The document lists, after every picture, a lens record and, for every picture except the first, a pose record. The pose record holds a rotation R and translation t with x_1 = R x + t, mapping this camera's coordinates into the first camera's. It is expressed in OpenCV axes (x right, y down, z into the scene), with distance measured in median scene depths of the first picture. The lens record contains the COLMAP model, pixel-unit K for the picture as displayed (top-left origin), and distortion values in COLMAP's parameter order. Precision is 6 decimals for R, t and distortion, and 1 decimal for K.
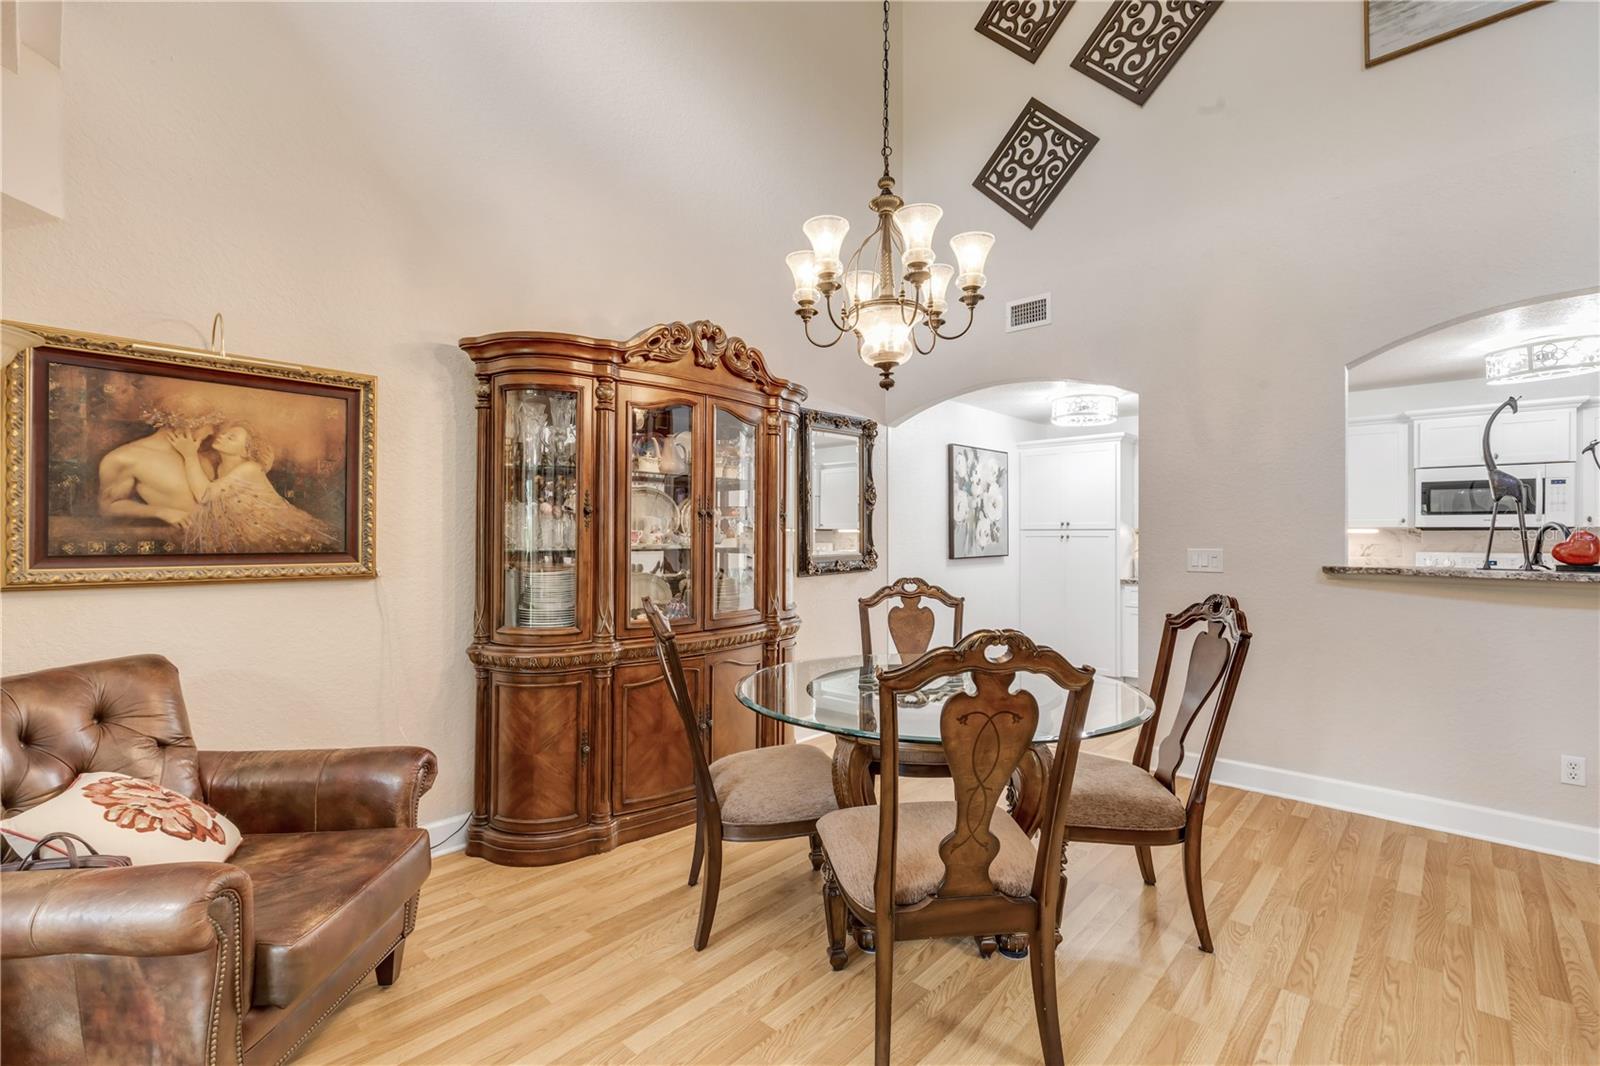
lens RADIAL K [[710.6, 0, 800.0], [0, 710.6, 534.3], [0, 0, 1]] dist [0.005102, -0.000807]
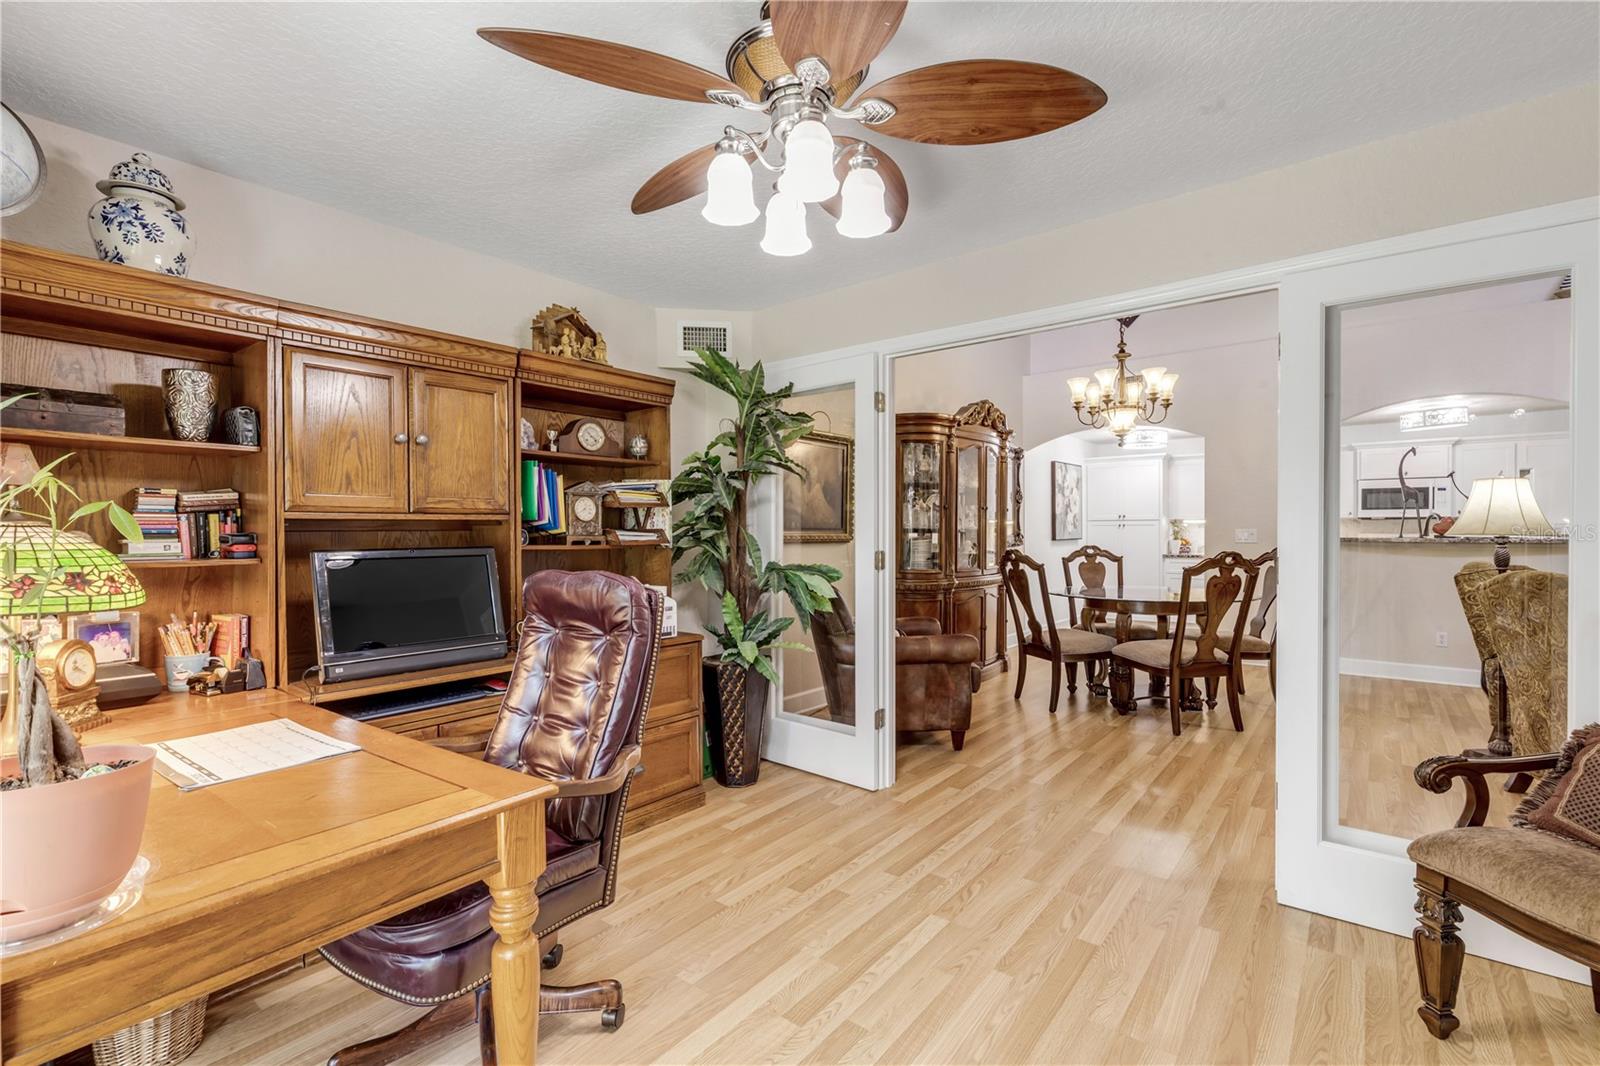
lens RADIAL K [[710.6, 0, 799.7], [0, 710.6, 533.7], [0, 0, 1]] dist [0.005102, -0.000807]
pose [[0.997800, -0.001877, 0.066262, -0.682689], [0.001545, 0.999986, 0.005058, 0.022608], [-0.066271, -0.004945, 0.997789, -0.708616]]
